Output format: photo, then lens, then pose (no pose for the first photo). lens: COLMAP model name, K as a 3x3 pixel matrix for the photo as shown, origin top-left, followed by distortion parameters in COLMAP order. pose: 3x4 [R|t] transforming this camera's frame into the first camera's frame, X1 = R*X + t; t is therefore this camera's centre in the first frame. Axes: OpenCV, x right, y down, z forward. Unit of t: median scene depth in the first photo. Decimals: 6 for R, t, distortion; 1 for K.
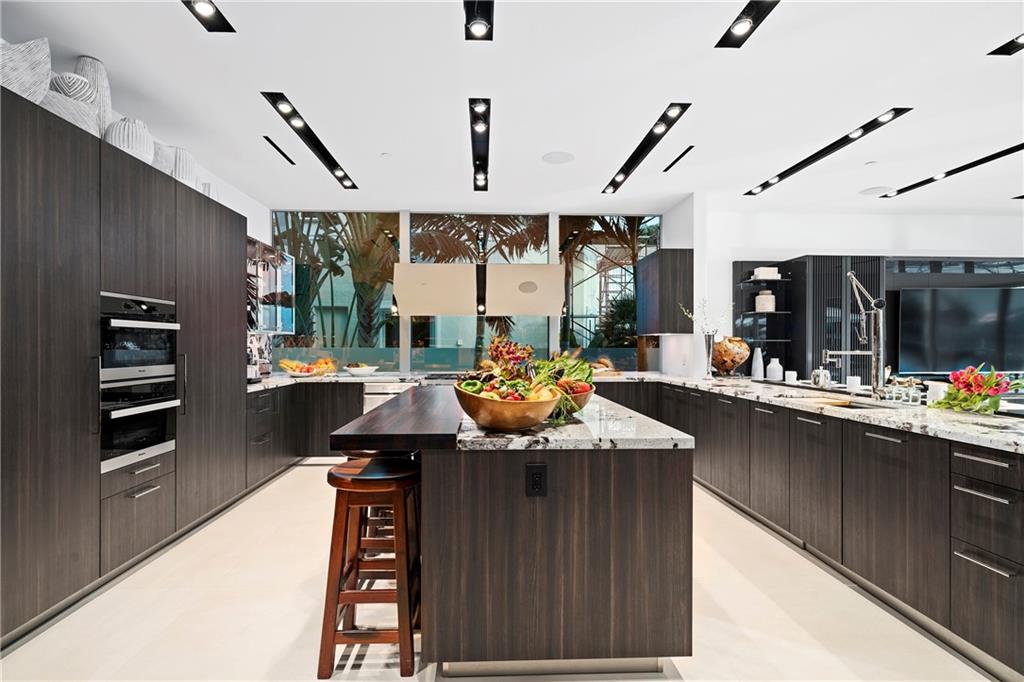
lens RADIAL K [[497.8, 0, 512.0], [0, 497.8, 341.0], [0, 0, 1]] dist [0.003992, 0.000356]
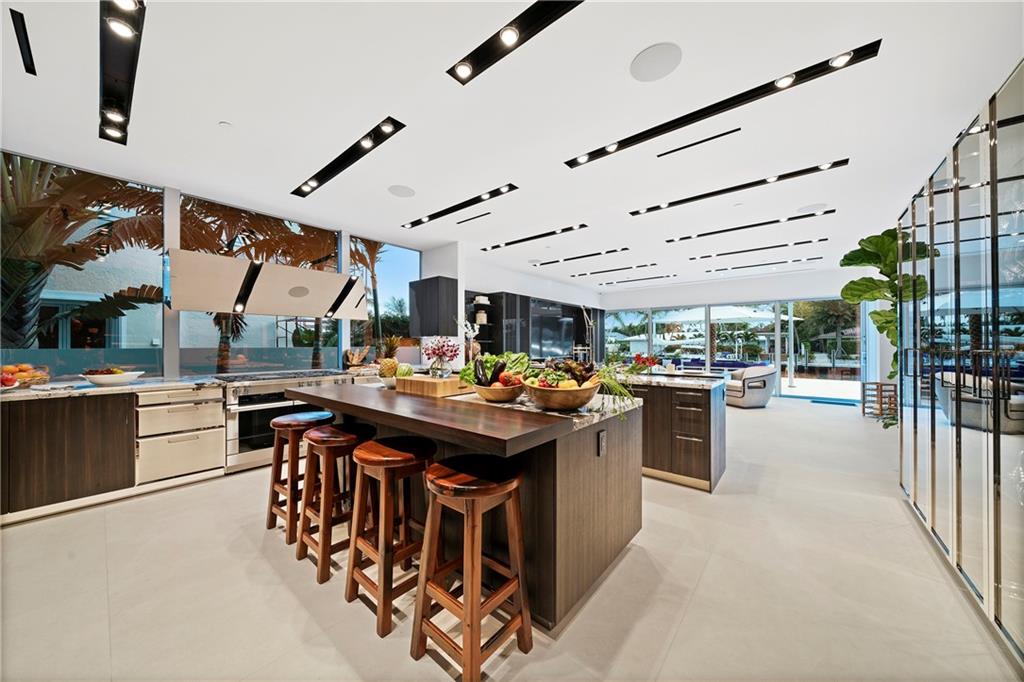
lens RADIAL K [[345.3, 0, 512.0], [0, 345.3, 341.0], [0, 0, 1]] dist [-0.001211, -0.000109]
pose [[0.681078, 0.004606, 0.732196, -0.274540], [-0.003896, 0.999989, -0.002667, 0.000594], [-0.732200, -0.001037, 0.681089, 0.178805]]
